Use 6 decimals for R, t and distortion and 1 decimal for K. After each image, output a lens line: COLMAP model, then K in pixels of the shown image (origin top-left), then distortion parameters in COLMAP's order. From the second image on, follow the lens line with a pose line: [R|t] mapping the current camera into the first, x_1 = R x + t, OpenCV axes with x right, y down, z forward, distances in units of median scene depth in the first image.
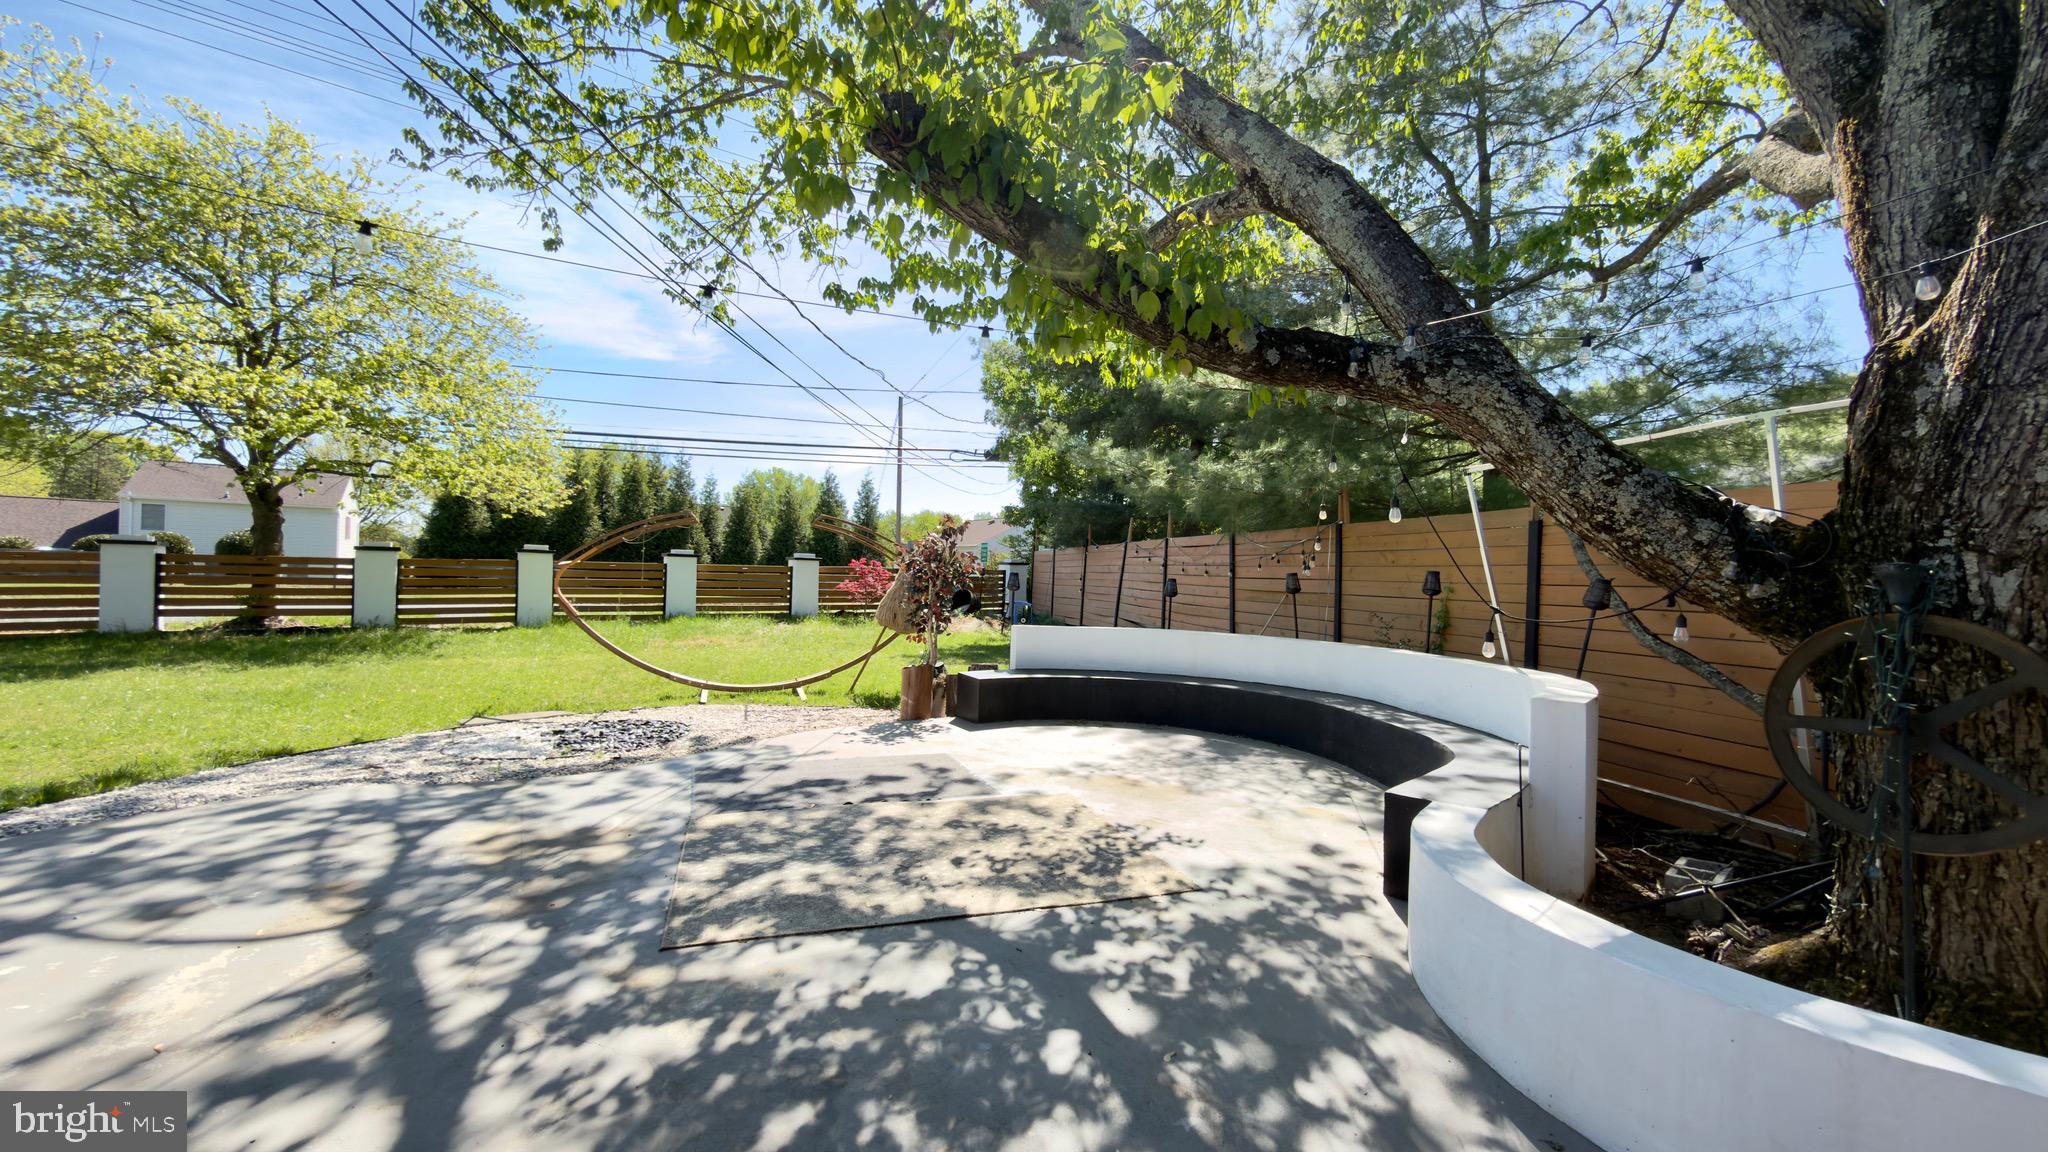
lens RADIAL K [[812.3, 0, 1023.2], [0, 812.3, 580.3], [0, 0, 1]] dist [-0.001881, 0.000535]
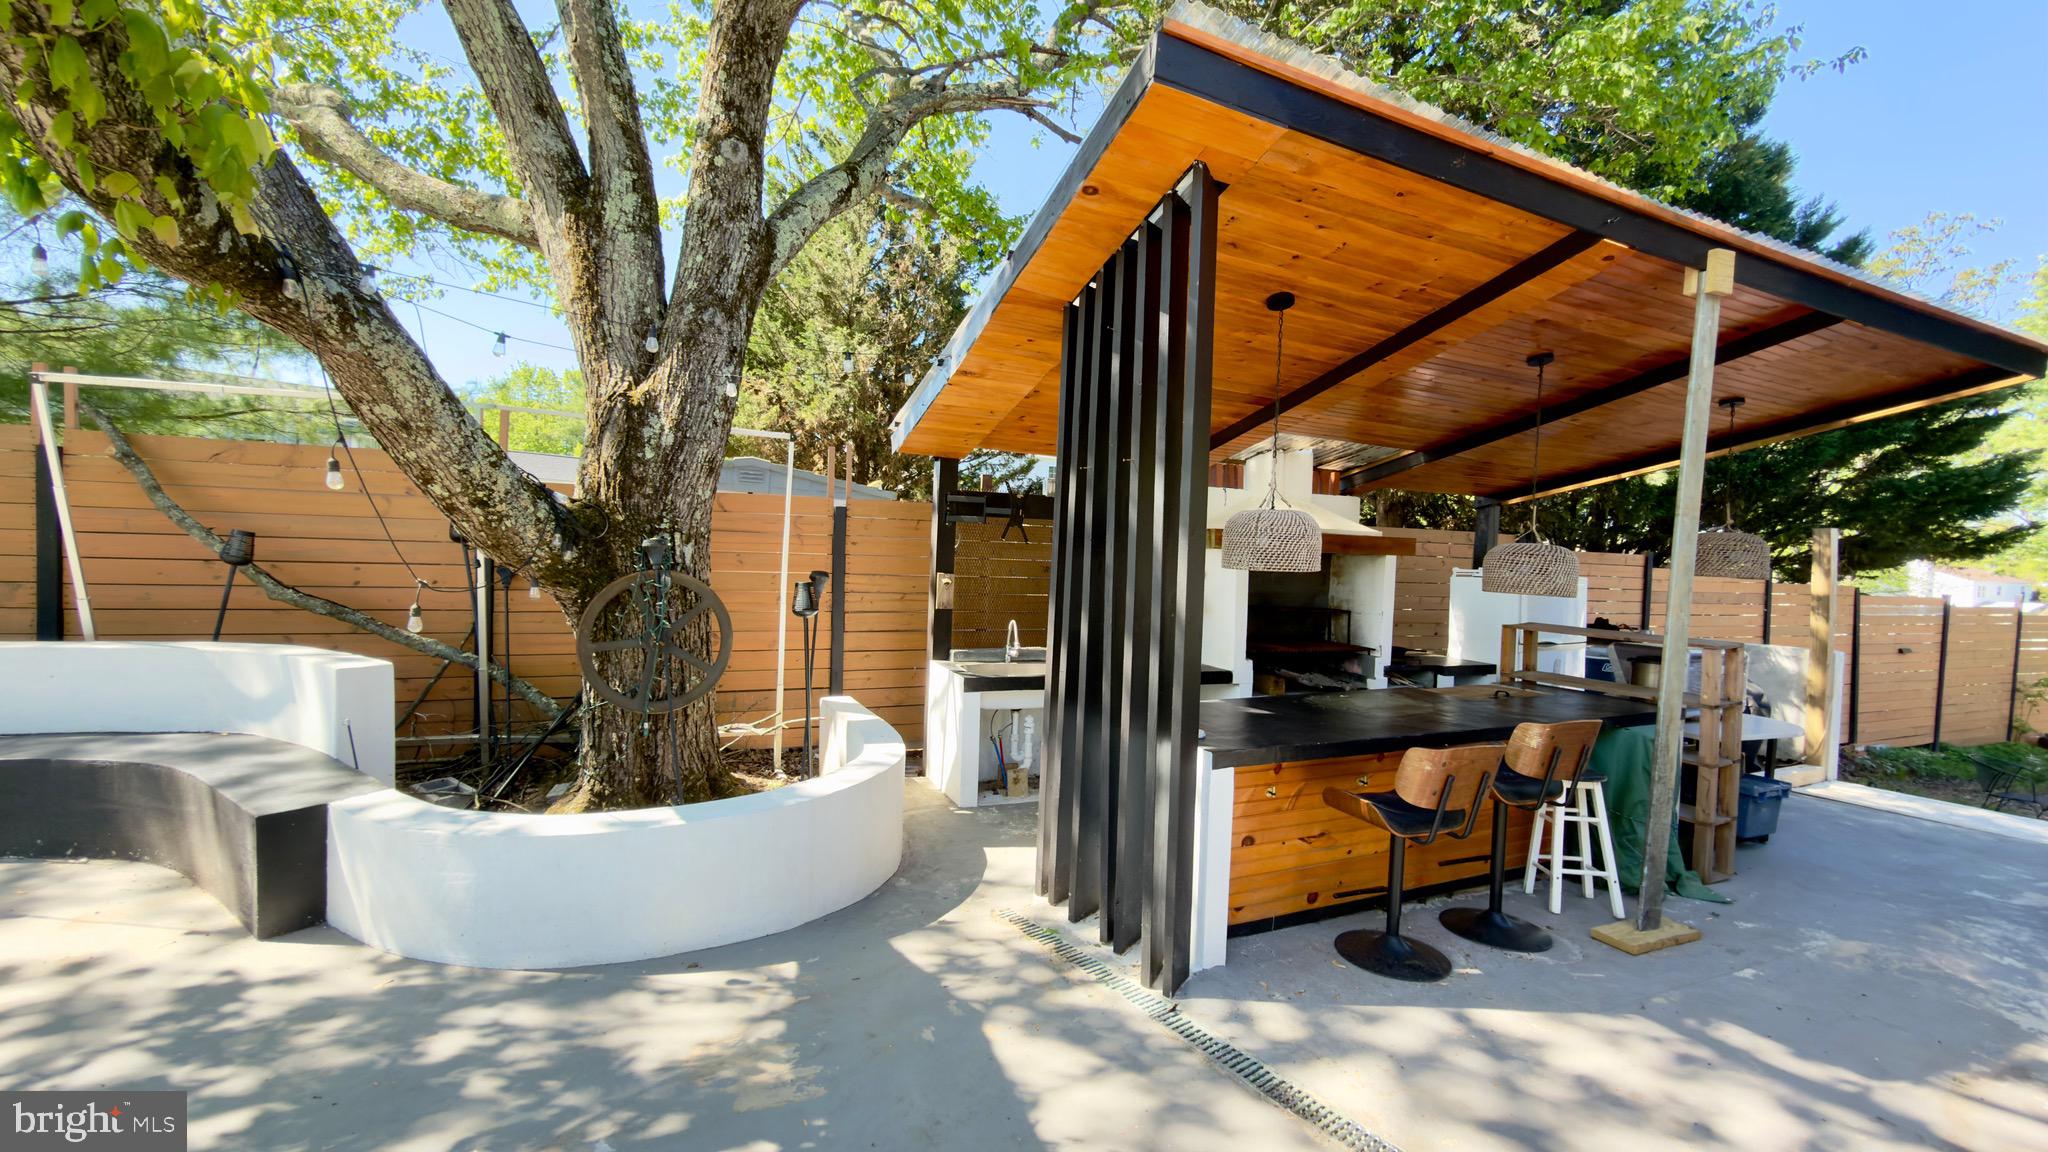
lens RADIAL K [[812.3, 0, 1023.2], [0, 812.3, 580.3], [0, 0, 1]] dist [-0.001881, 0.000535]
pose [[-0.174163, -0.073238, 0.981990, -0.576353], [-0.033629, 0.997091, 0.068400, -0.066789], [-0.984142, -0.021111, -0.176119, 0.509615]]
